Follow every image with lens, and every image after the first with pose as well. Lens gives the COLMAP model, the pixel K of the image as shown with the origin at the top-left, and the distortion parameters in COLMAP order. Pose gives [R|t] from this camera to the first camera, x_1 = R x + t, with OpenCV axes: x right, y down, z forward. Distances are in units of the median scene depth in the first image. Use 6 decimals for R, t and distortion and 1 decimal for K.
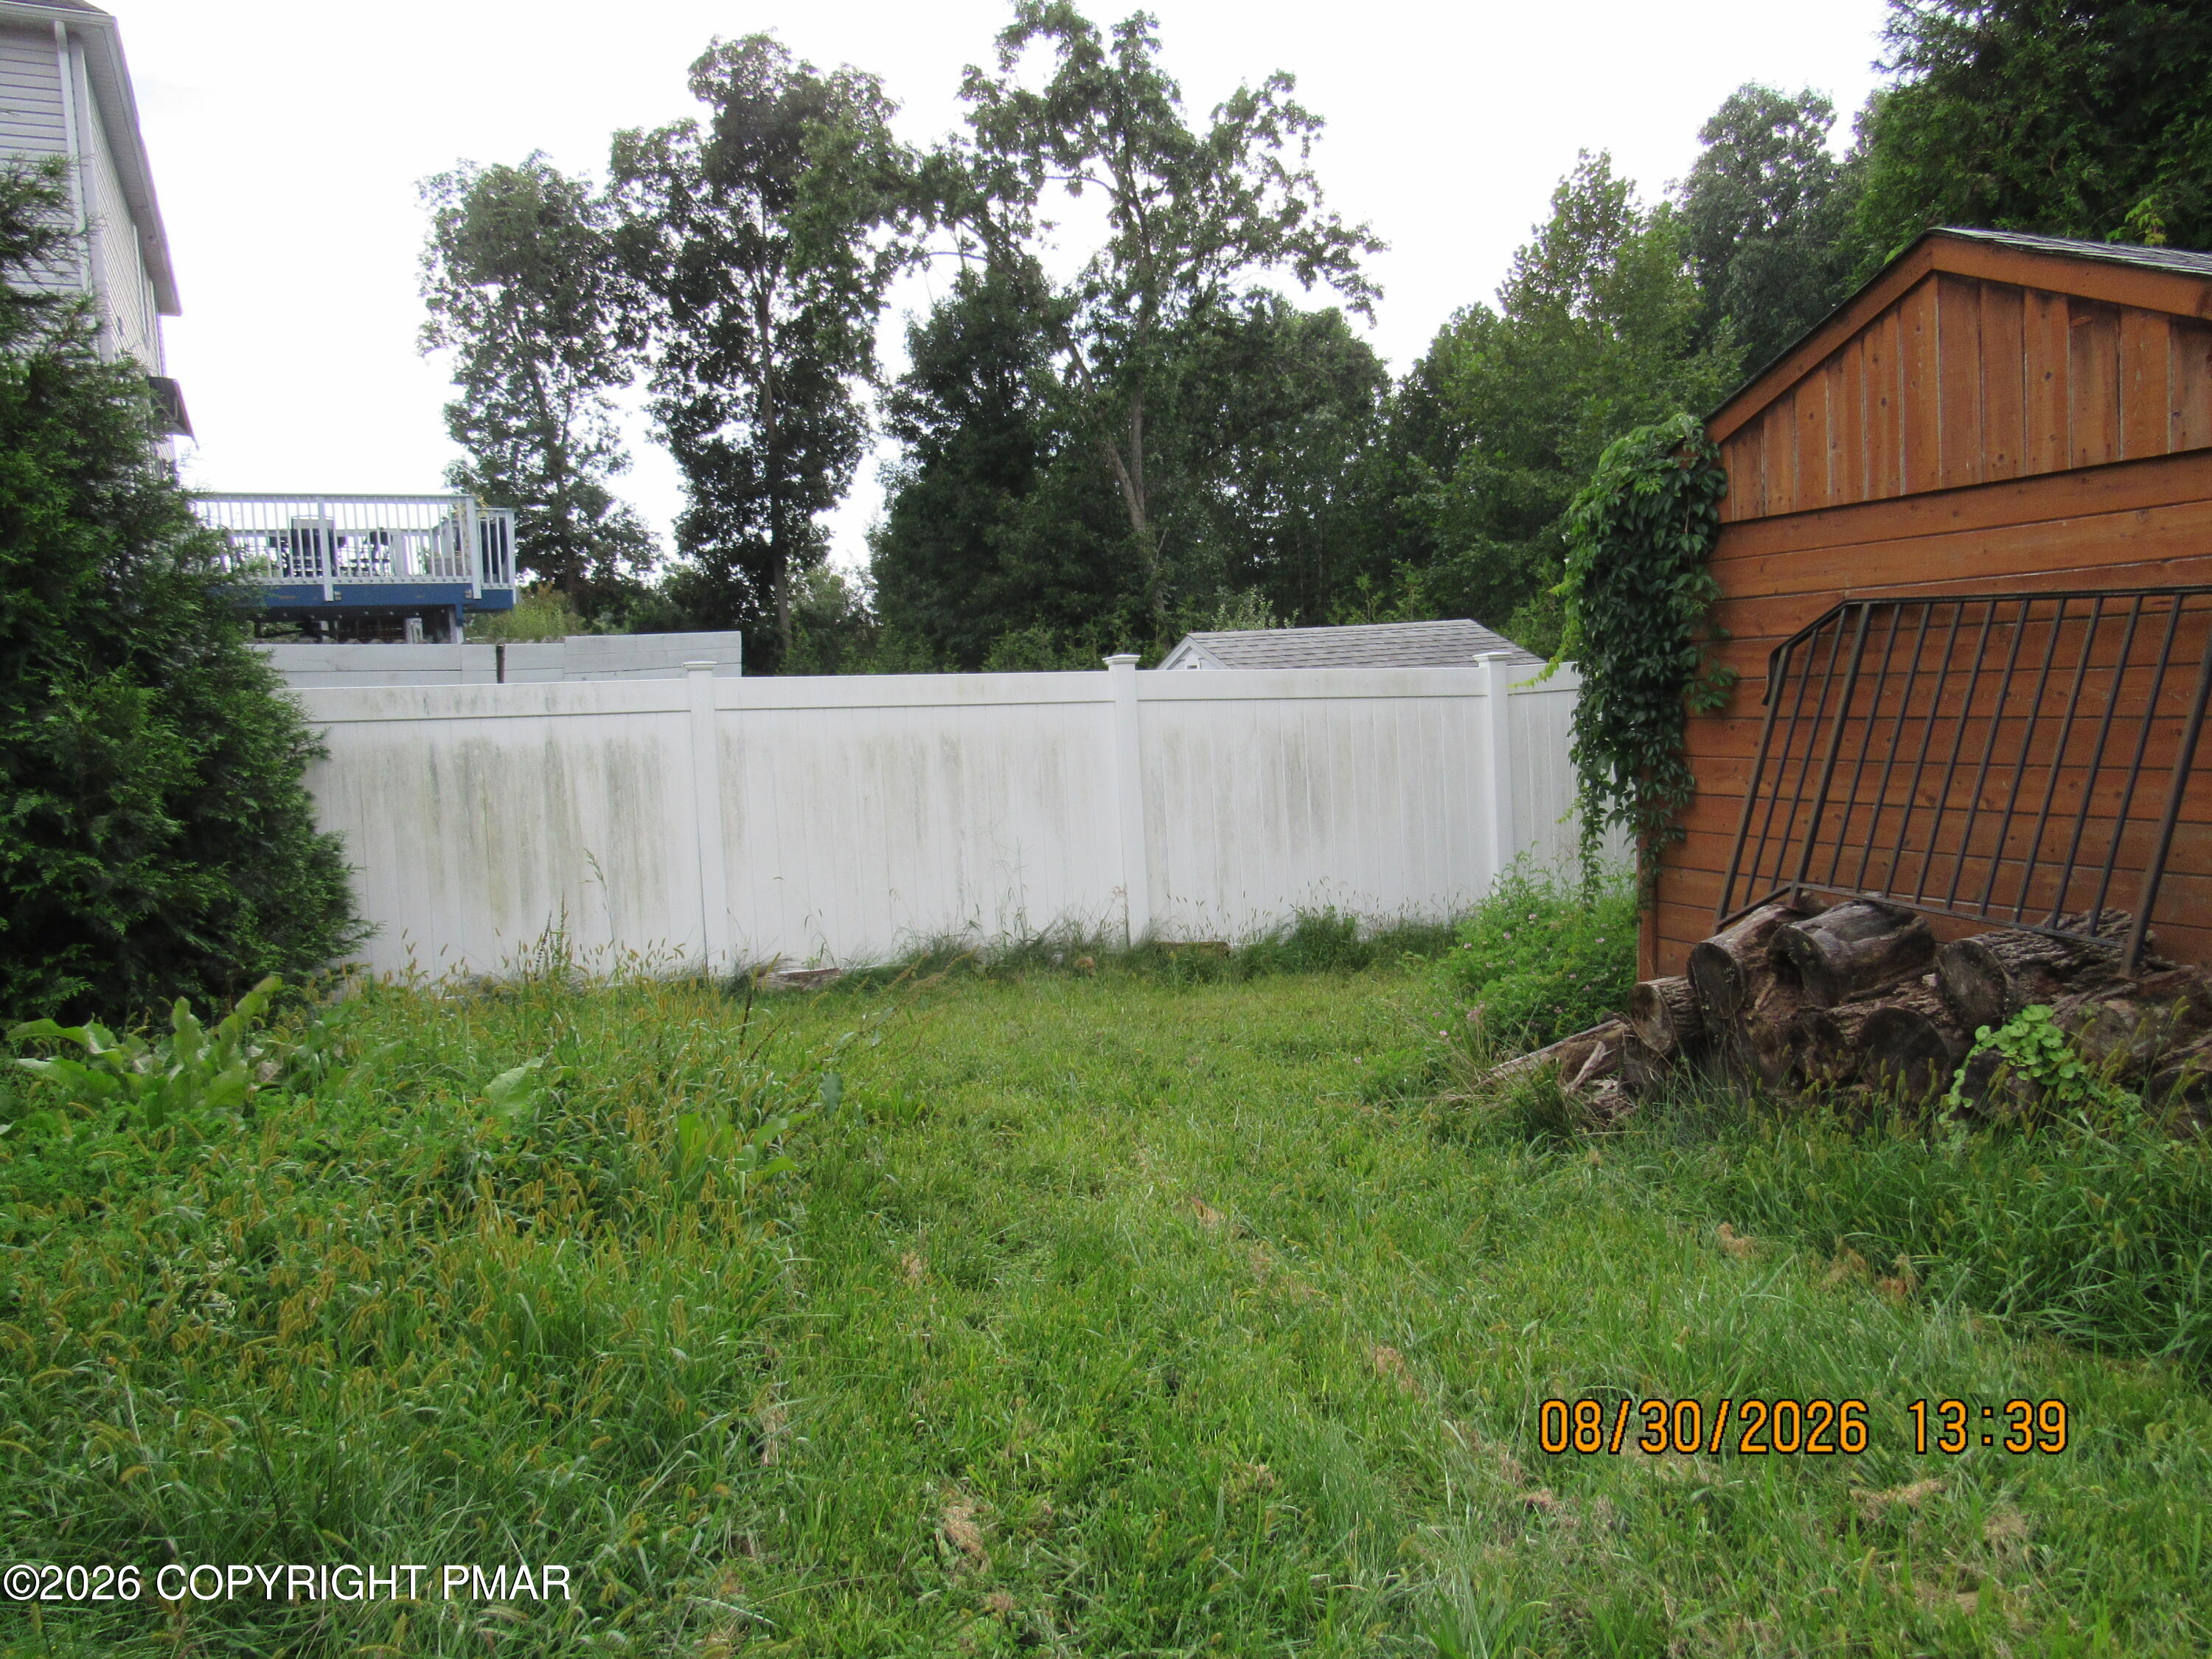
lens RADIAL K [[1555.0, 0, 1137.3], [0, 1555.0, 828.3], [0, 0, 1]] dist [-0.026066, 0.000533]
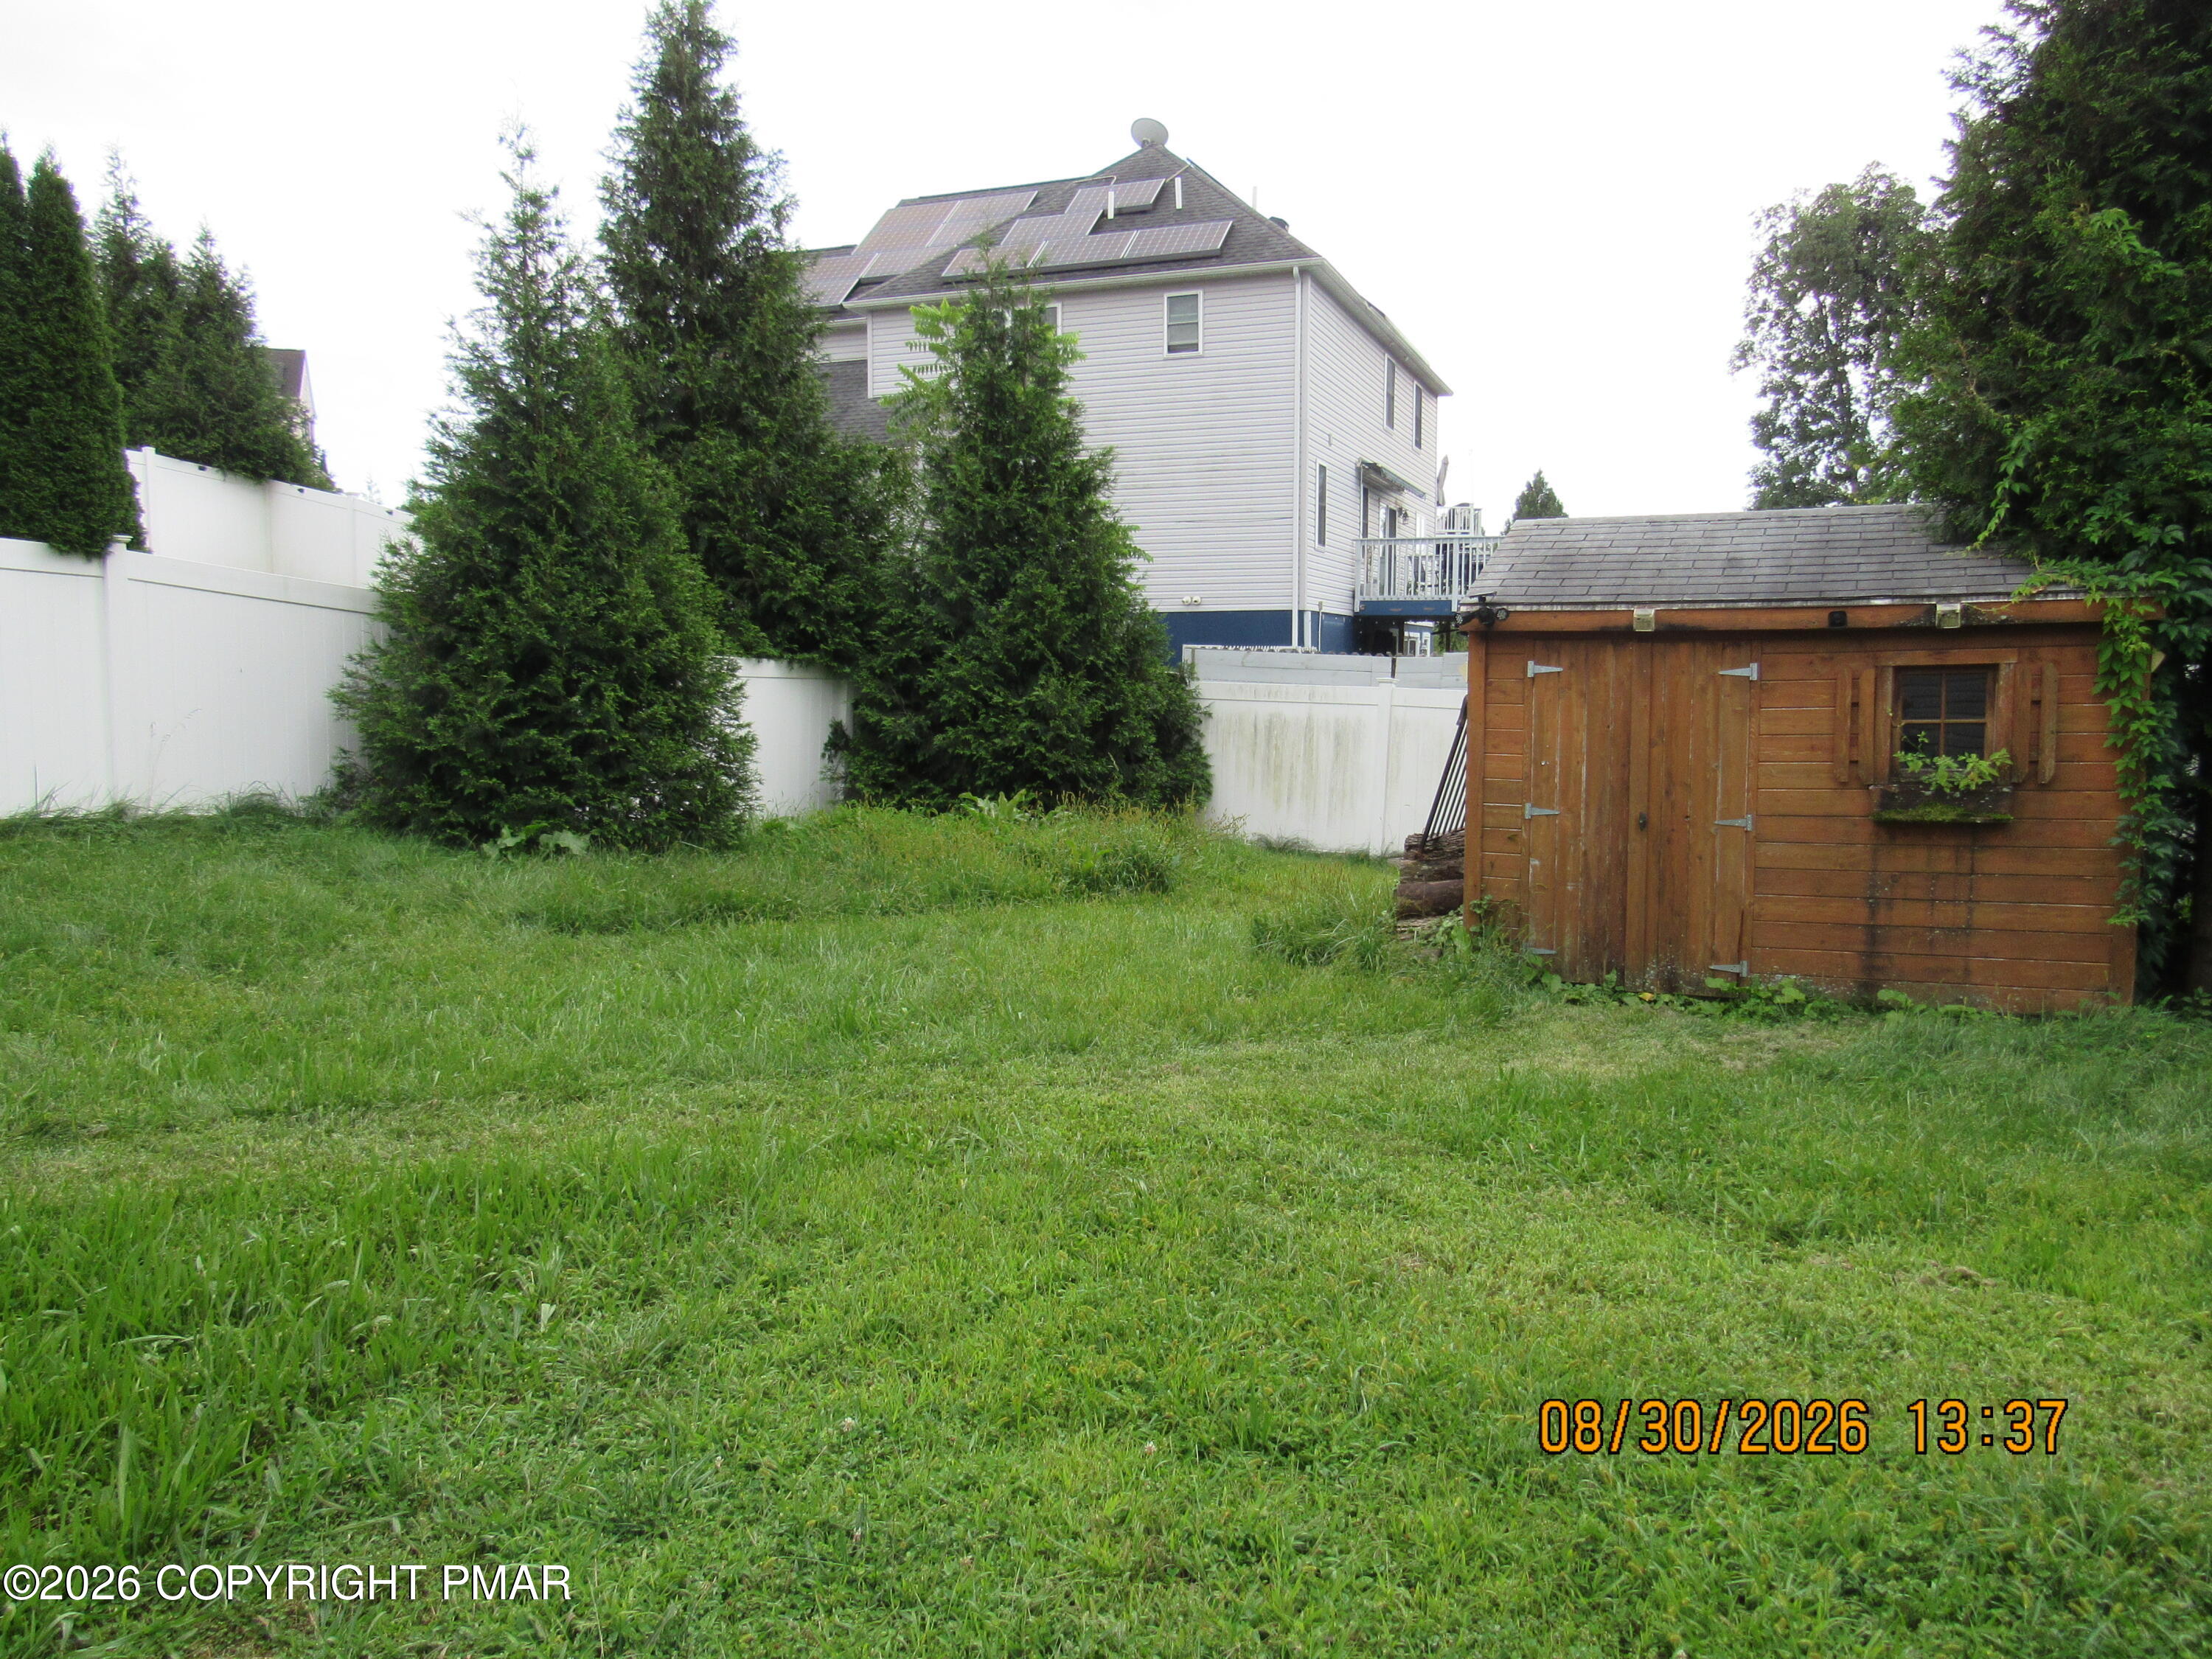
lens RADIAL K [[1577.1, 0, 1108.3], [0, 1577.1, 823.3], [0, 0, 1]] dist [-0.020150, -0.002699]
pose [[0.638306, 0.106773, -0.762342, 0.146866], [-0.100188, 0.993433, 0.055251, -0.001233], [0.763235, 0.041111, 0.644812, -0.063437]]
